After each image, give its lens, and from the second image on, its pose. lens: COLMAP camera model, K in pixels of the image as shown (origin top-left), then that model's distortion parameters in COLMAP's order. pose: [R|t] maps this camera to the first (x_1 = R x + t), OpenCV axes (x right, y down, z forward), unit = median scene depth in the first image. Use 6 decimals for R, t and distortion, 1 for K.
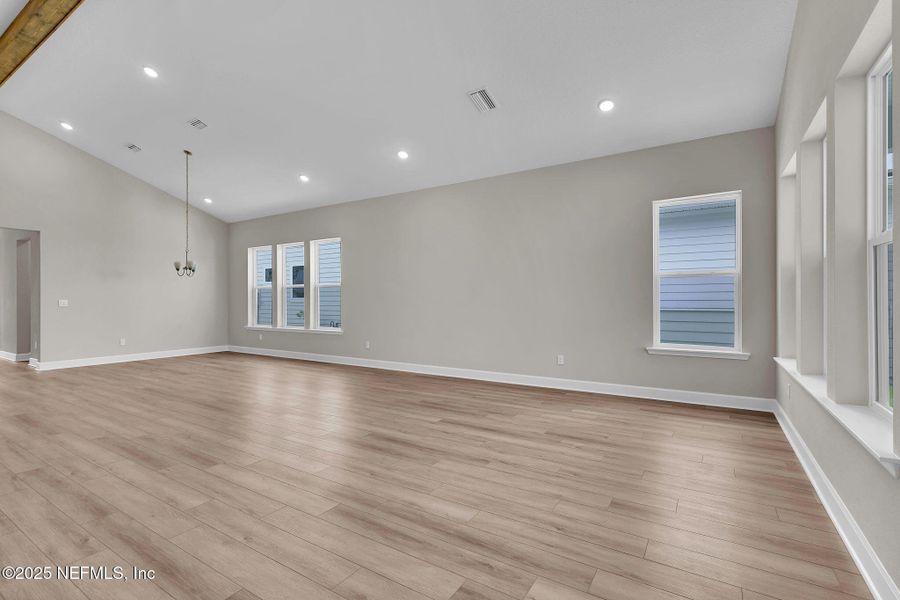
lens RADIAL K [[431.5, 0, 450.6], [0, 431.5, 297.0], [0, 0, 1]] dist [0.012210, 0.000261]
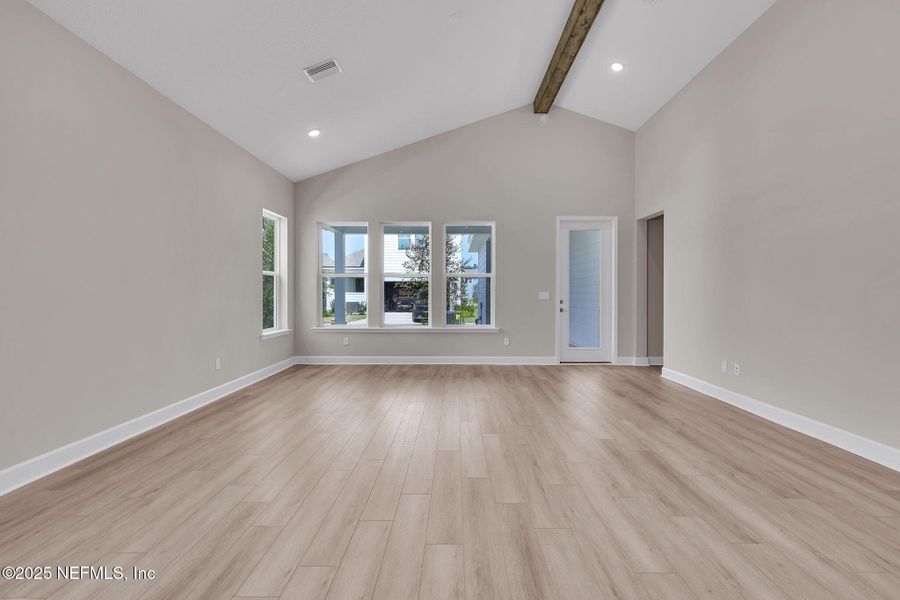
lens RADIAL K [[431.5, 0, 452.1], [0, 431.5, 295.8], [0, 0, 1]] dist [0.012210, 0.000261]
pose [[-0.544801, -0.008167, 0.838525, -1.359971], [-0.015215, 0.999884, -0.000147, 0.025593], [-0.838427, -0.012838, -0.544862, 2.088673]]
